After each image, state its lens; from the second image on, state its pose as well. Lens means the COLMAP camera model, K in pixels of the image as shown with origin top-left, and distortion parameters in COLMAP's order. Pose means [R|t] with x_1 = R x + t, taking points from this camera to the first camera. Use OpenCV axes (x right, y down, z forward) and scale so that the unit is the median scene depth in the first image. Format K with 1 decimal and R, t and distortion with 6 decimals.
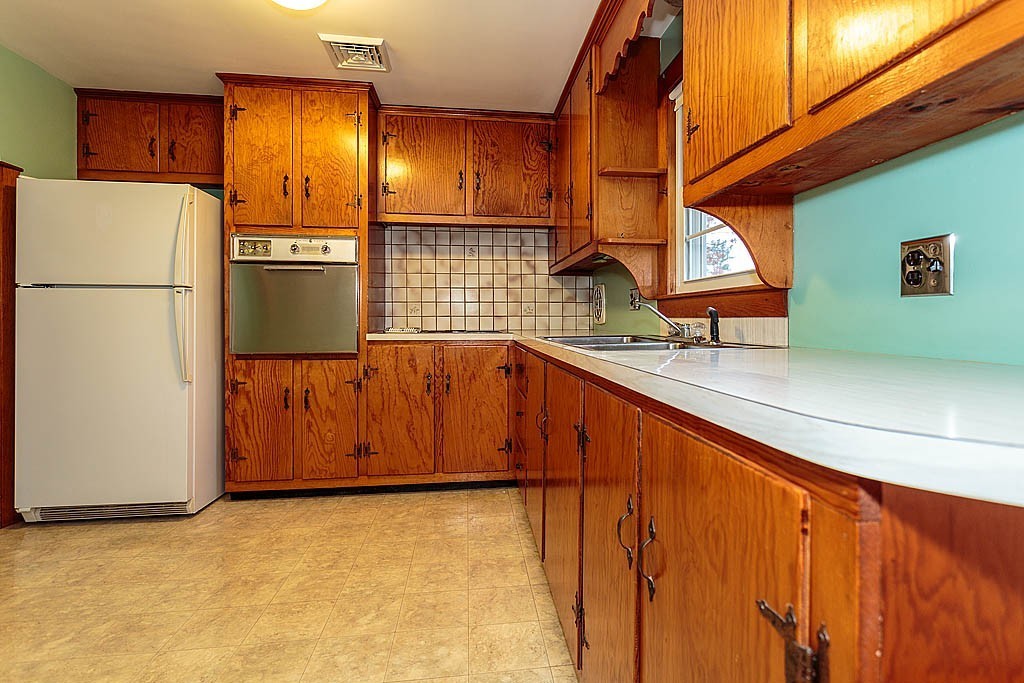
lens RADIAL K [[513.7, 0, 536.5], [0, 513.7, 317.1], [0, 0, 1]] dist [0.000352, 0.000572]
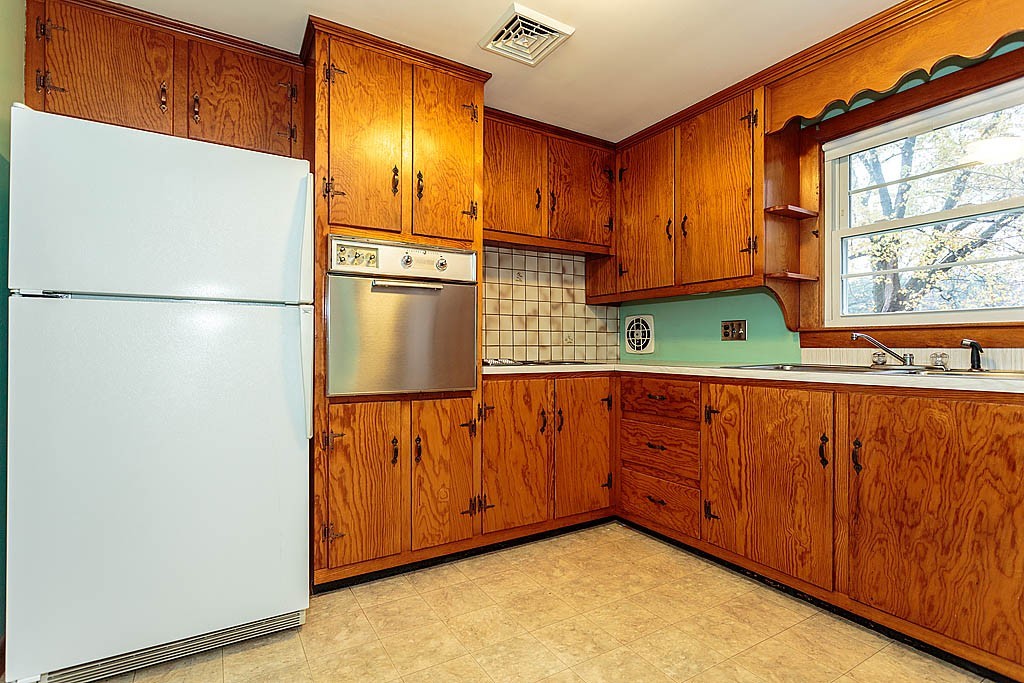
lens RADIAL K [[493.1, 0, 512.0], [0, 493.1, 341.5], [0, 0, 1]] dist [0.001856, -0.000066]
pose [[0.918461, 0.004614, 0.395485, -0.599016], [-0.001176, 0.999959, -0.008936, -0.001643], [-0.395510, 0.007742, 0.918429, 0.227286]]
